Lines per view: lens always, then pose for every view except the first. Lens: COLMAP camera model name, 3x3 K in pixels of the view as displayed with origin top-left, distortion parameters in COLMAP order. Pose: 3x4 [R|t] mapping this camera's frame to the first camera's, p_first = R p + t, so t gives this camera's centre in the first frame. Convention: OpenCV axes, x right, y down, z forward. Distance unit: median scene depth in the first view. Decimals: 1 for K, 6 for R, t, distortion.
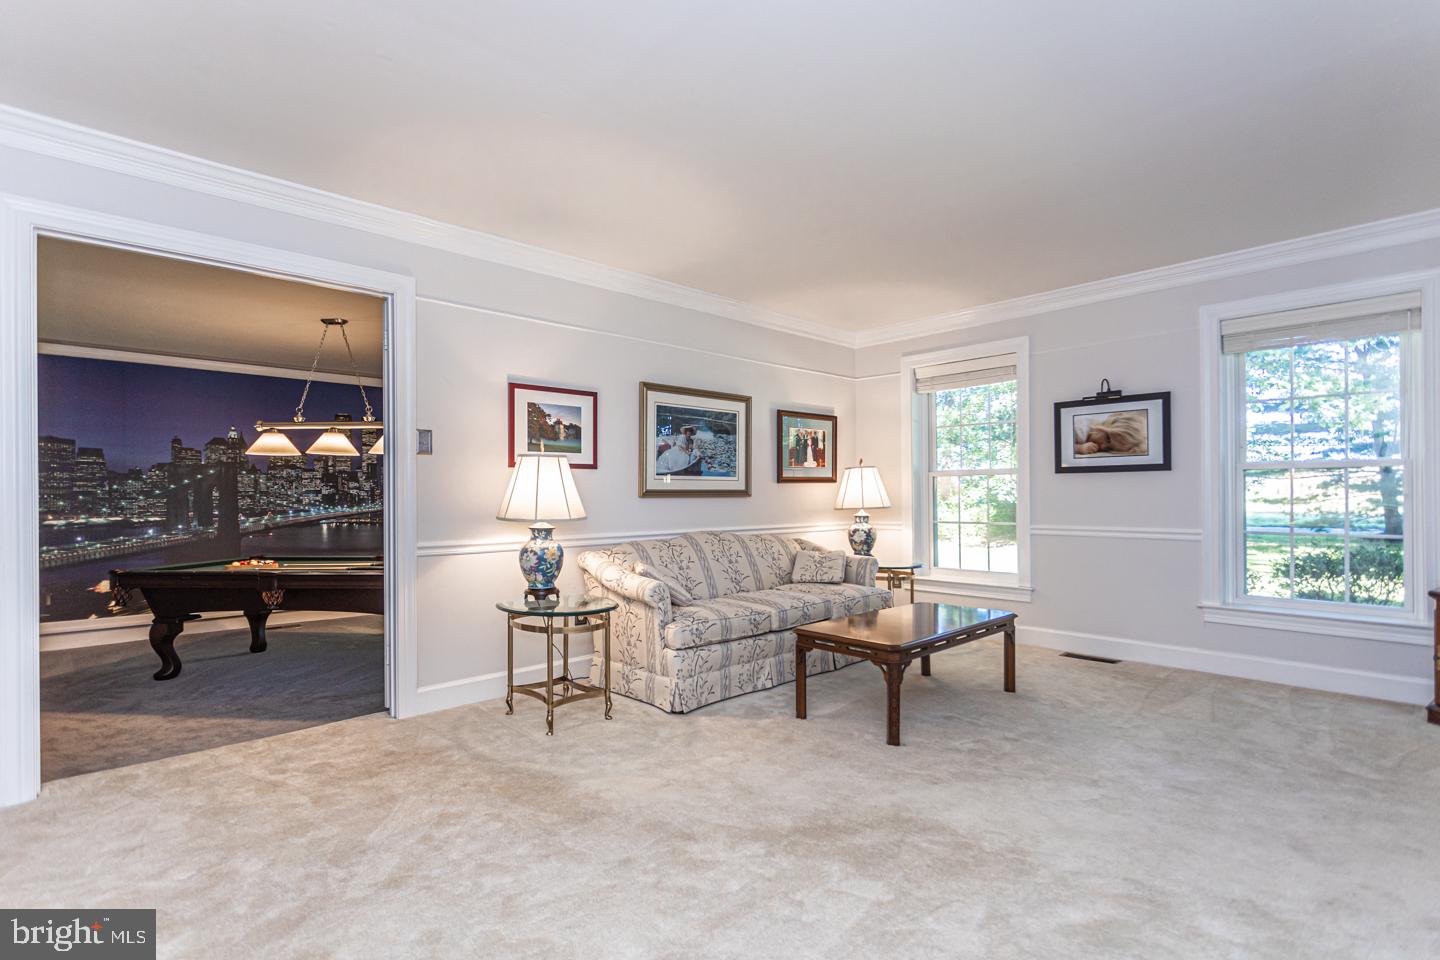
lens RADIAL K [[691.9, 0, 721.6], [0, 691.9, 491.4], [0, 0, 1]] dist [0.007712, -0.002907]
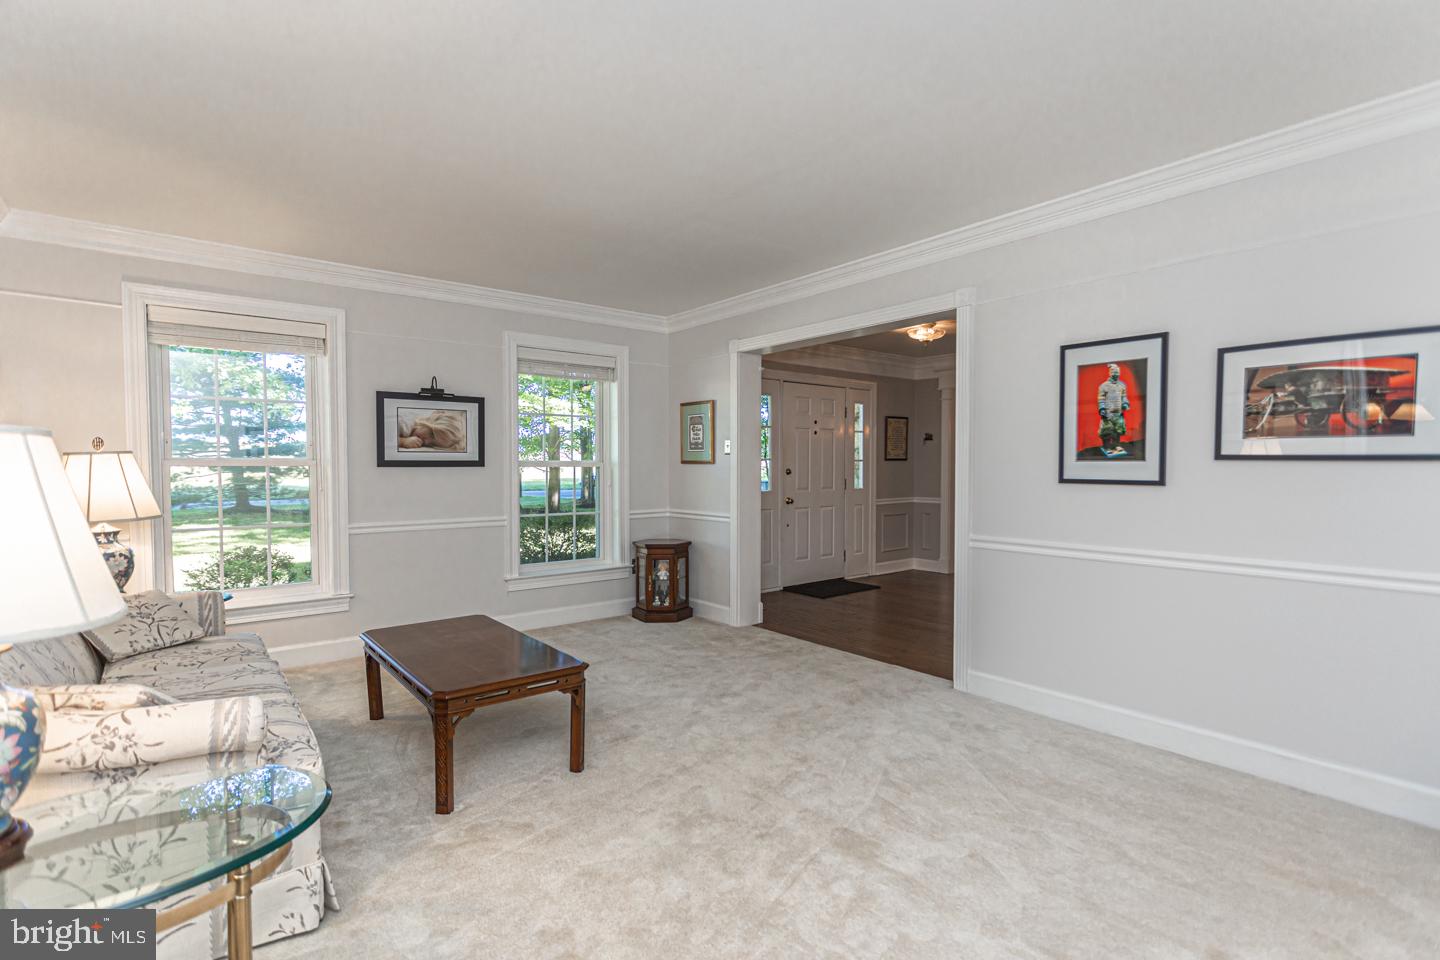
lens RADIAL K [[691.9, 0, 716.7], [0, 691.9, 485.3], [0, 0, 1]] dist [0.007712, -0.002907]
pose [[0.081490, -0.020399, 0.996465, -0.433201], [-0.002607, 0.999783, 0.020680, -0.023013], [-0.996671, -0.004283, 0.081419, 0.494822]]
